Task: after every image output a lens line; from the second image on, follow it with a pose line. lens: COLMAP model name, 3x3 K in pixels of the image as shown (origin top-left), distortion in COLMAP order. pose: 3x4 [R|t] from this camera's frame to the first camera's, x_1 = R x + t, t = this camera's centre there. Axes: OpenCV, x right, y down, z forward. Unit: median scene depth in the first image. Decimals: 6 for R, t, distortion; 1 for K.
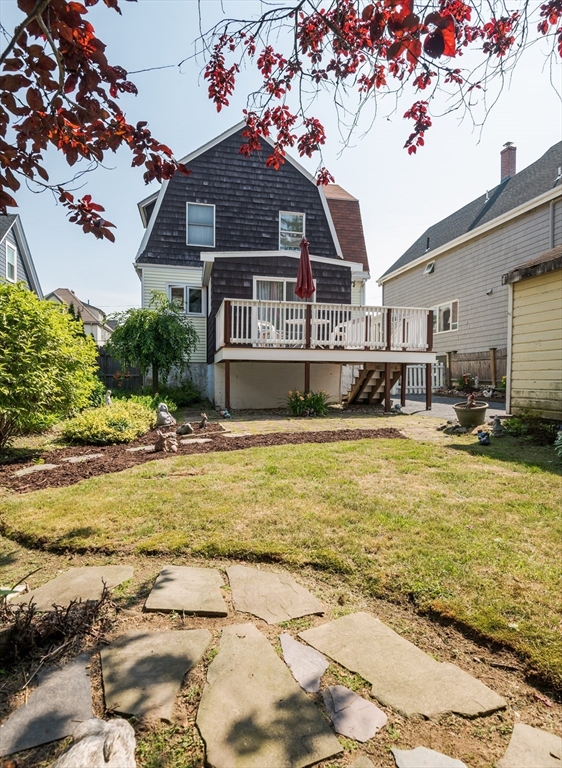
lens RADIAL K [[398.8, 0, 277.2], [0, 398.8, 390.7], [0, 0, 1]] dist [0.022070, -0.039773]
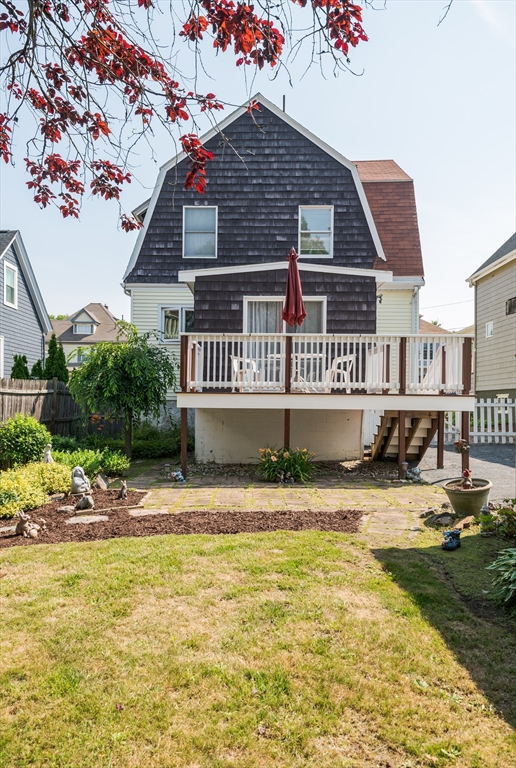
lens RADIAL K [[515.2, 0, 246.4], [0, 515.2, 403.8], [0, 0, 1]] dist [0.019208, 0.000115]
pose [[0.971974, 0.003029, -0.235067, 0.151813], [-0.010116, 0.999530, -0.028952, -0.035584], [0.234869, 0.030519, 0.971548, 0.009806]]
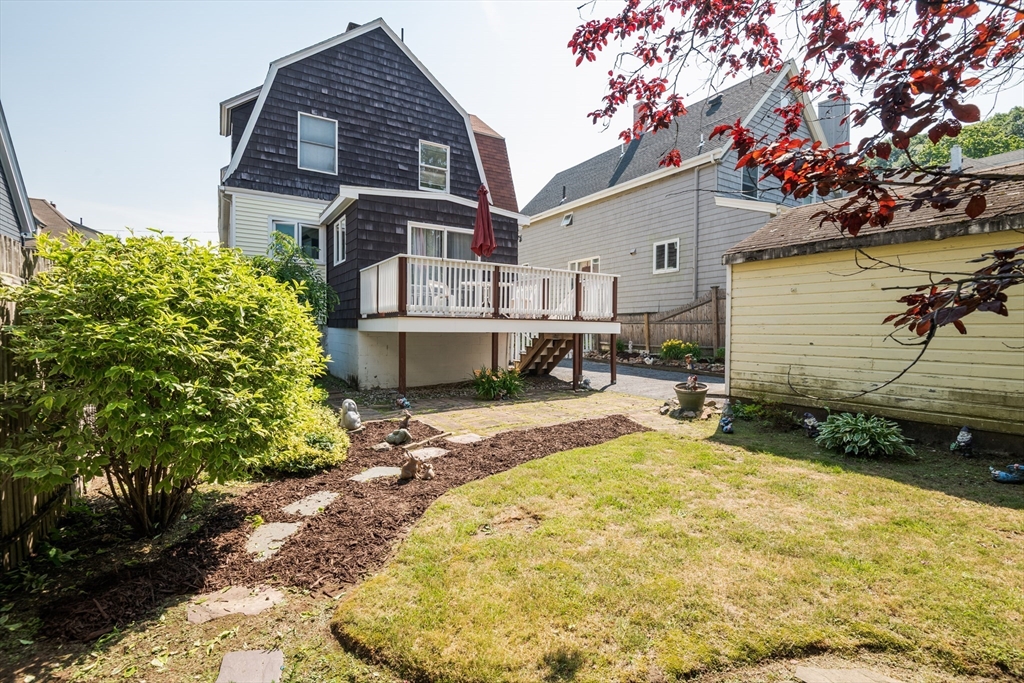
lens RADIAL K [[465.5, 0, 516.4], [0, 465.5, 339.0], [0, 0, 1]] dist [0.015005, -0.026726]
pose [[0.941408, -0.004428, 0.337241, -0.138545], [0.007110, 0.999952, -0.006717, -0.035196], [-0.337195, 0.008721, 0.941394, 0.040178]]
